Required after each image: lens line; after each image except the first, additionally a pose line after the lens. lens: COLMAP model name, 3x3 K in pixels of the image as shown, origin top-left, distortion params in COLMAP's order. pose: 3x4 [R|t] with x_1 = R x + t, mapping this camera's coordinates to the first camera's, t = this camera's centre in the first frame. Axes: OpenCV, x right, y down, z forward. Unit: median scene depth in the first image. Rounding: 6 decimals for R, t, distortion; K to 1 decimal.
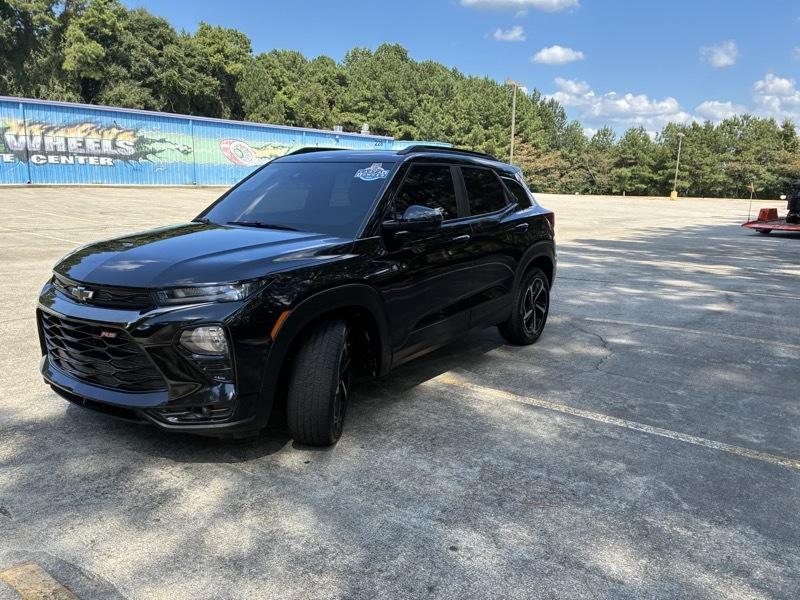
lens RADIAL K [[608.6, 0, 403.7], [0, 608.6, 298.4], [0, 0, 1]] dist [0.060233, -0.081498]
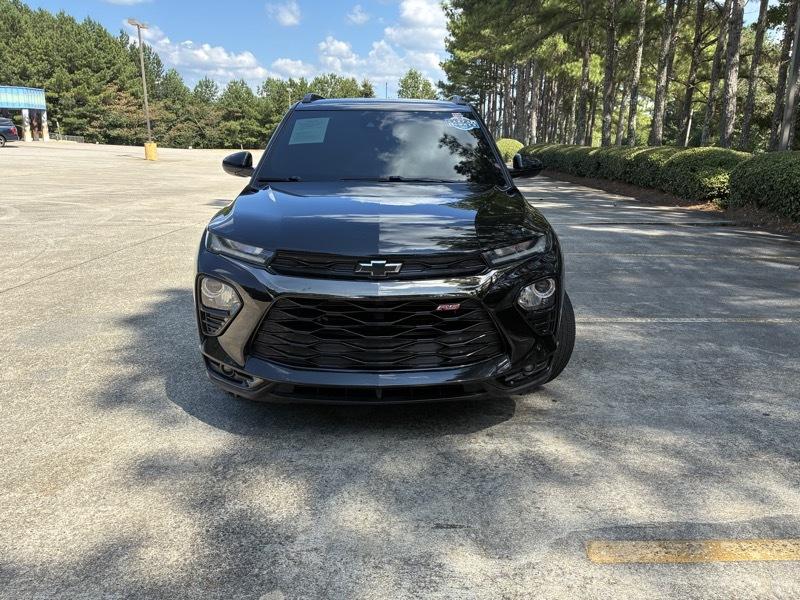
lens RADIAL K [[608.6, 0, 403.7], [0, 608.6, 298.4], [0, 0, 1]] dist [0.060233, -0.081498]
pose [[0.804848, -0.158699, 0.571869, -0.038070], [0.117206, 0.987110, 0.108976, -0.002149], [-0.581793, -0.020682, 0.813074, 0.011784]]
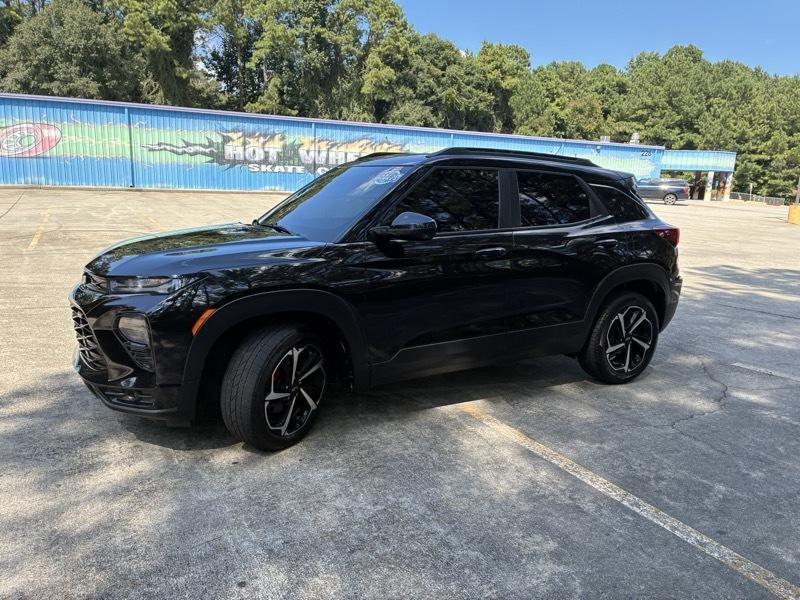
lens RADIAL K [[605.5, 0, 406.9], [0, 605.5, 302.2], [0, 0, 1]] dist [0.065581, -0.091901]
pose [[0.908051, 0.089272, -0.409236, 0.019351], [-0.094237, 0.995517, 0.008063, -0.001110], [0.408121, 0.031244, 0.912393, 0.008027]]
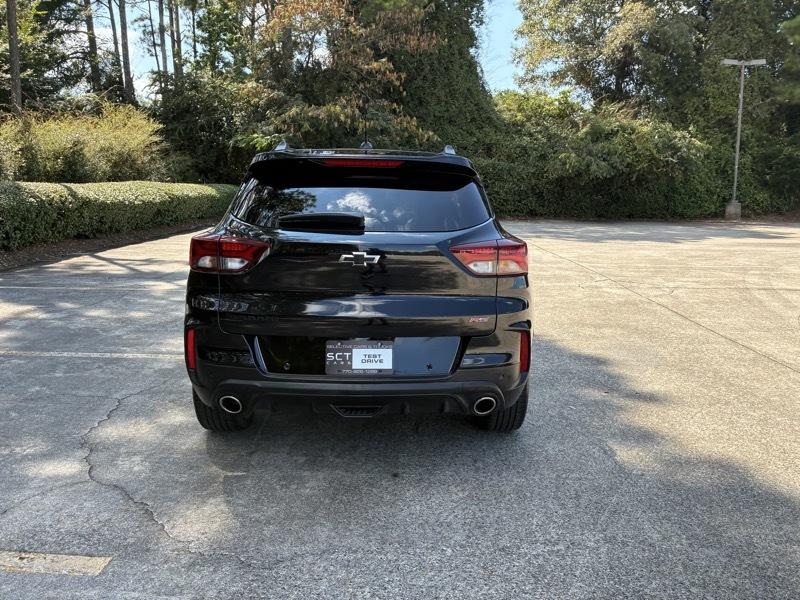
lens RADIAL K [[602.2, 0, 407.7], [0, 602.2, 291.6], [0, 0, 1]] dist [0.054051, -0.069339]
pose [[-0.797366, 0.069933, -0.599430, 0.030143], [-0.145750, 0.941546, 0.303724, -0.020553], [0.585631, 0.329546, -0.740564, 0.110849]]
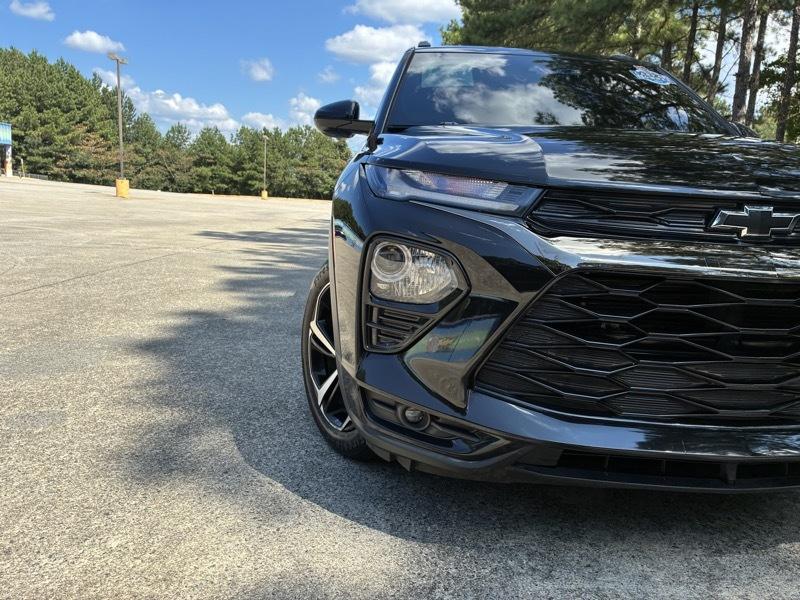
lens RADIAL K [[606.2, 0, 400.0], [0, 606.2, 300.0], [0, 0, 1]] dist [0.072921, -0.099288]
pose [[0.773984, -0.087017, 0.627198, -0.038360], [0.087101, 0.995728, 0.030661, 0.000413], [-0.627186, 0.030899, 0.778256, 0.032147]]
